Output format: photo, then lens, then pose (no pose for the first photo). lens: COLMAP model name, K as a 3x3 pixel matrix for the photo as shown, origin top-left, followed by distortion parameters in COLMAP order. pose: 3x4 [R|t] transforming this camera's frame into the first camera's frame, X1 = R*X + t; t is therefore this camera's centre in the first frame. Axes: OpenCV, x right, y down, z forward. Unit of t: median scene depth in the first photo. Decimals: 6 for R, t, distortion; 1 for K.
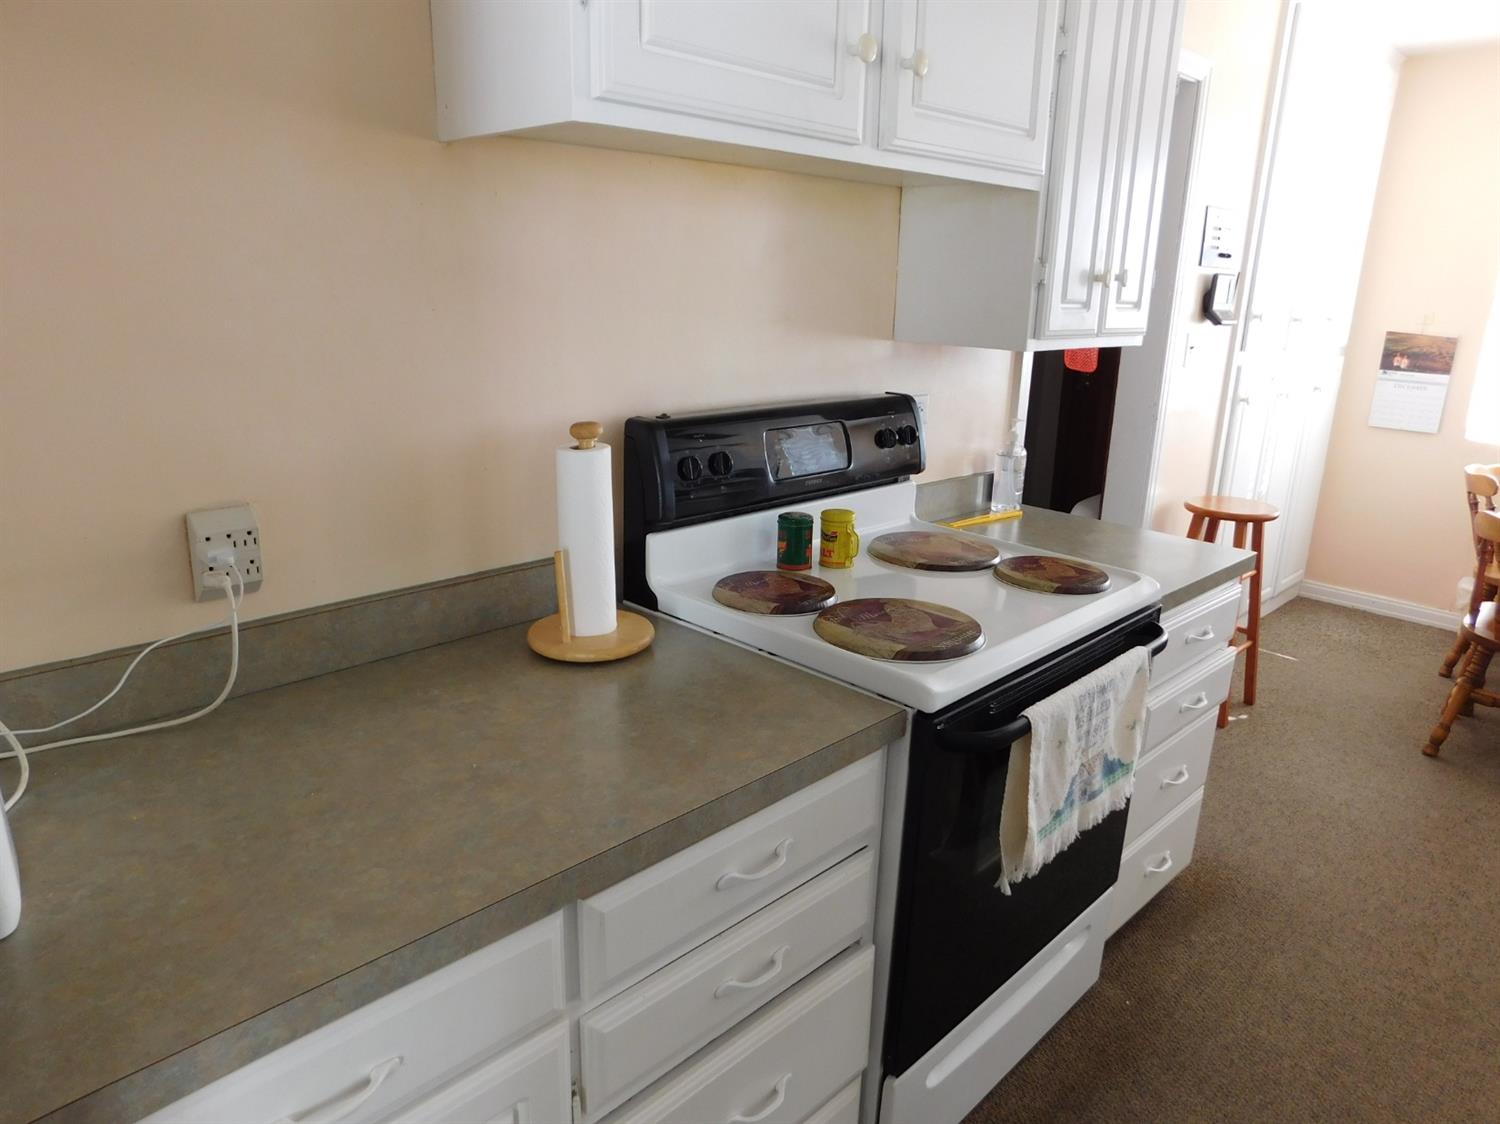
lens RADIAL K [[997.4, 0, 749.4], [0, 997.4, 561.0], [0, 0, 1]] dist [-0.052650, 0.039808]
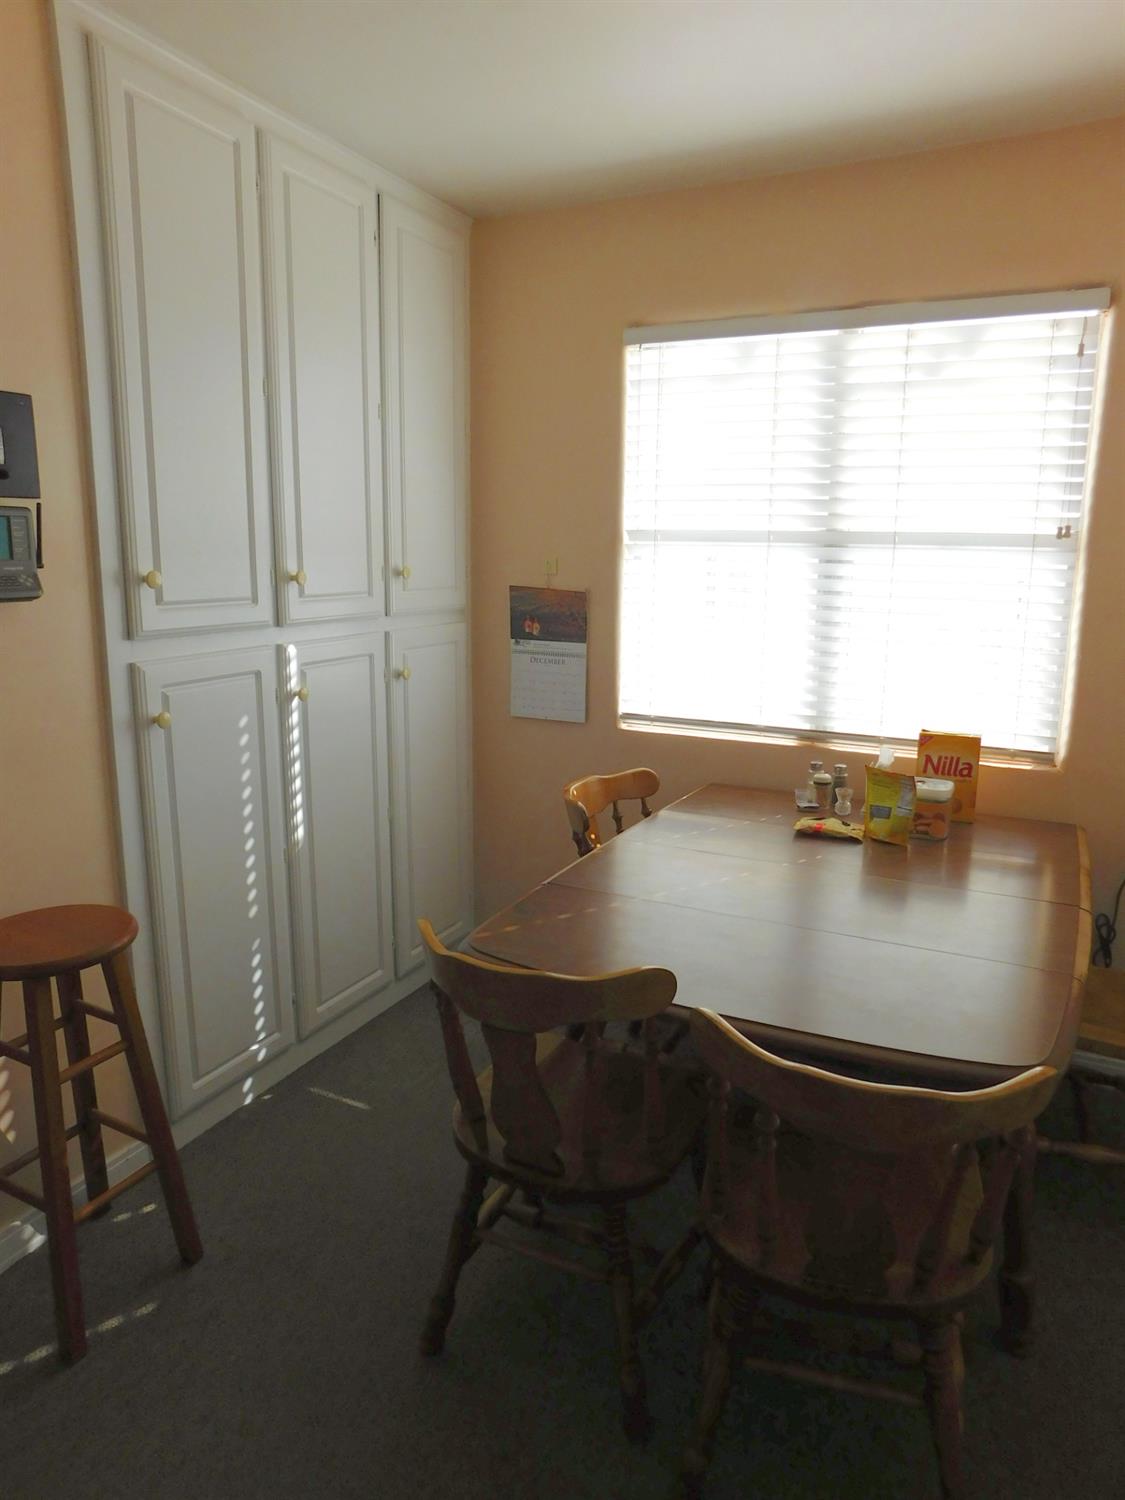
lens RADIAL K [[997.4, 0, 570.5], [0, 997.4, 753.2], [0, 0, 1]] dist [-0.052650, 0.039808]
pose [[0.943187, -0.093379, 0.318871, 0.453978], [0.114743, 0.992194, -0.048841, -0.073383], [-0.311821, 0.082654, 0.946539, 0.311750]]
